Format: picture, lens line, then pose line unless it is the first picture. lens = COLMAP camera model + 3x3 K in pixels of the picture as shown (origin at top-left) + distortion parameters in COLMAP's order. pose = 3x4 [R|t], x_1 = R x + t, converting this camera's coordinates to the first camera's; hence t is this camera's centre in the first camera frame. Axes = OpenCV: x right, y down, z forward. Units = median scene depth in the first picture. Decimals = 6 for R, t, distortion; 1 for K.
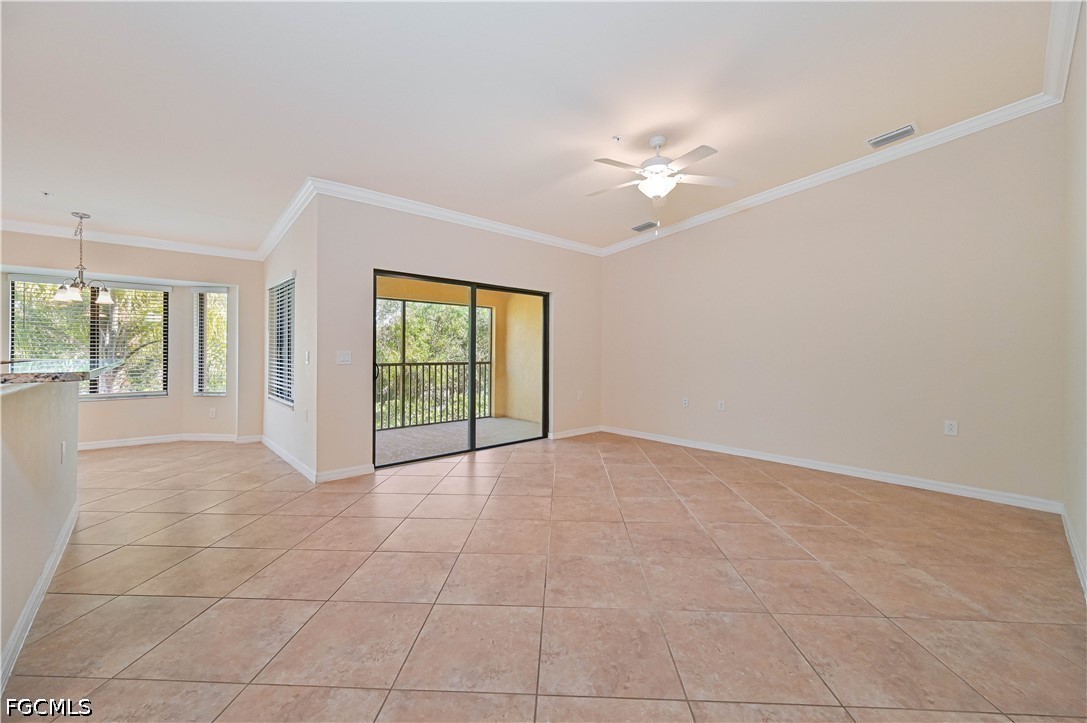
lens RADIAL K [[435.1, 0, 546.5], [0, 435.1, 338.8], [0, 0, 1]] dist [0.002393, 0.000154]
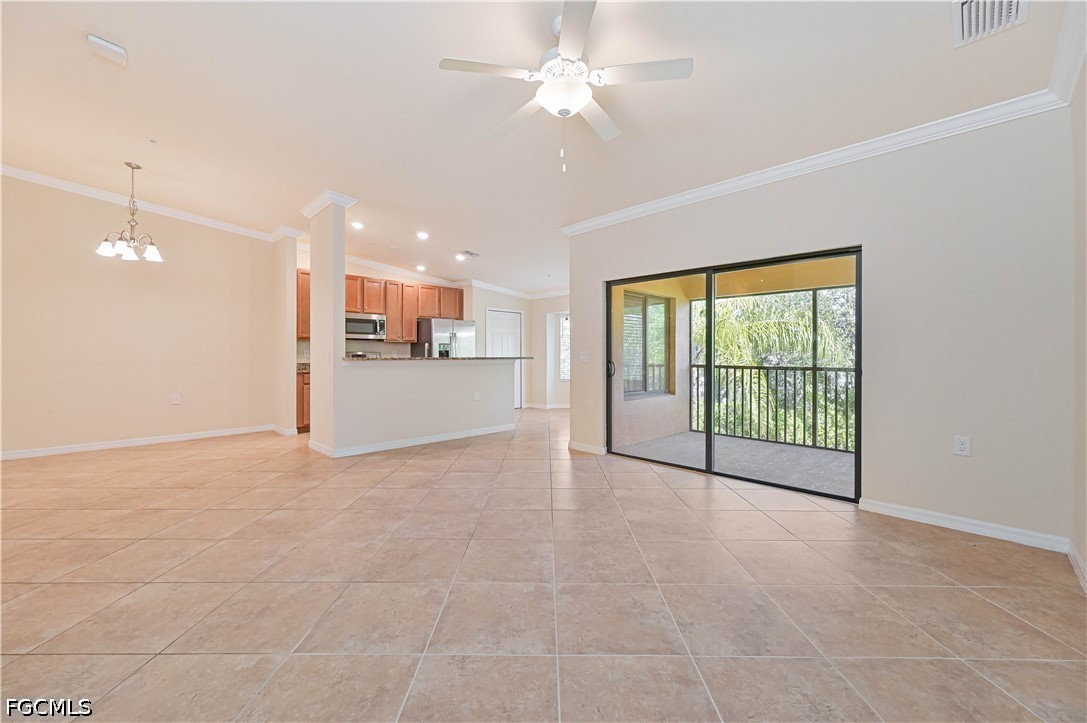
lens RADIAL K [[432.8, 0, 546.5], [0, 432.8, 357.3], [0, 0, 1]] dist [0.002674, 0.000234]
pose [[0.031899, 0.003839, -0.999484, 0.698168], [0.029159, 0.999563, 0.004770, 0.028756], [0.999066, -0.029296, 0.031773, 0.738399]]
